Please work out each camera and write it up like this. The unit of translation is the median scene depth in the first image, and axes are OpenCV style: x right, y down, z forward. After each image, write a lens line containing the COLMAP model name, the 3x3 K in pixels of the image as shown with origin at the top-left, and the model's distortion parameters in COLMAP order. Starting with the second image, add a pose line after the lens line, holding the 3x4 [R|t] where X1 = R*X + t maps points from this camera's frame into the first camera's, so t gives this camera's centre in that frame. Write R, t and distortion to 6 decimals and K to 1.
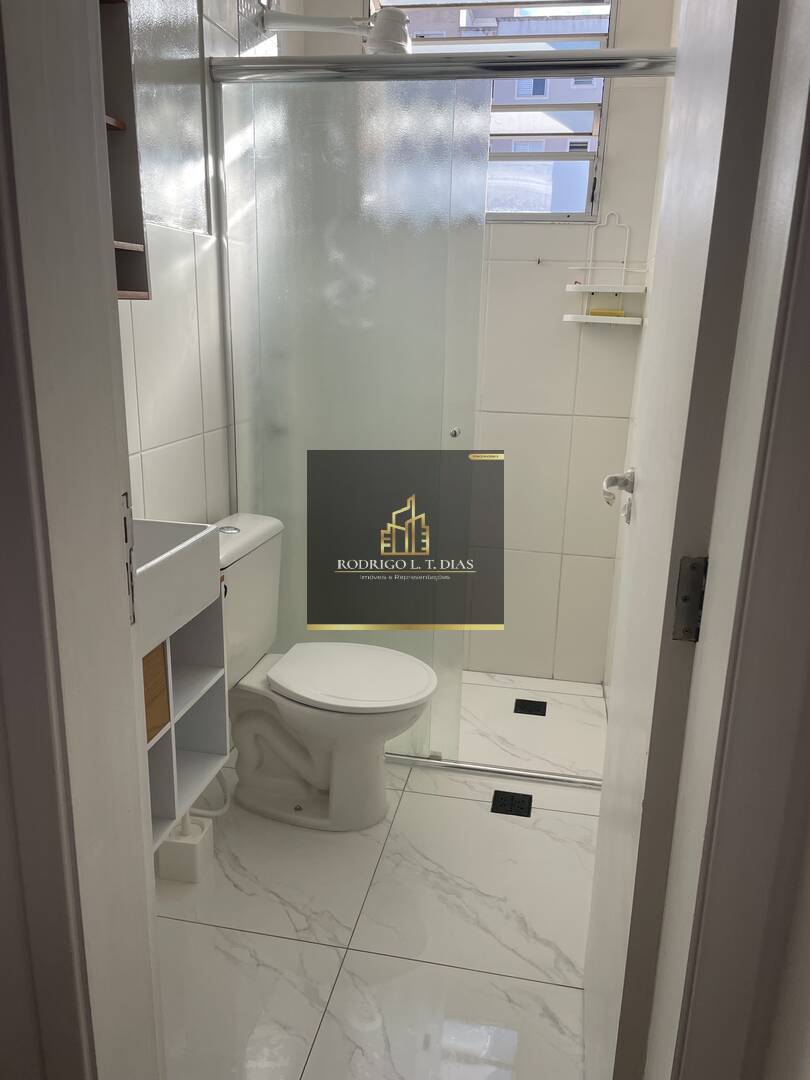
lens RADIAL K [[813.0, 0, 421.1], [0, 813.0, 539.6], [0, 0, 1]] dist [0.074322, -0.084582]
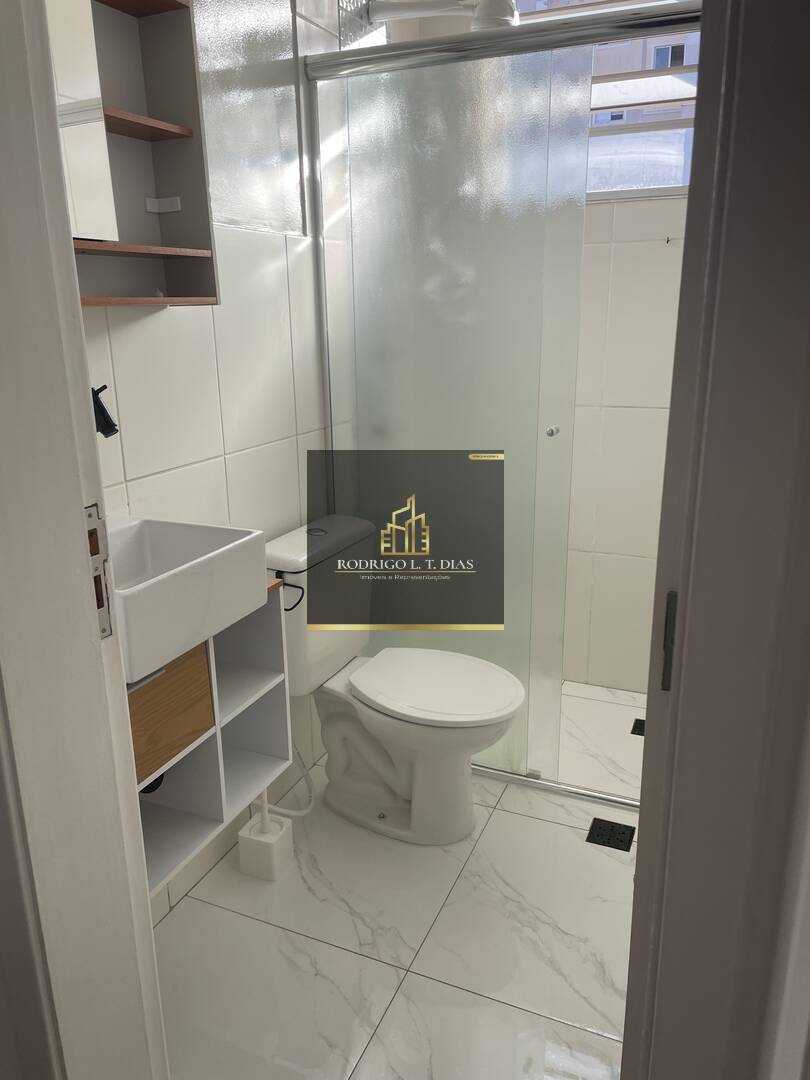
lens RADIAL K [[813.0, 0, 405.0], [0, 813.0, 543.7], [0, 0, 1]] dist [0.074322, -0.084582]
pose [[0.973034, 0.022565, -0.229557, 0.096985], [-0.020065, 0.999711, 0.013218, -0.012613], [0.229789, -0.008256, 0.973206, 0.054347]]
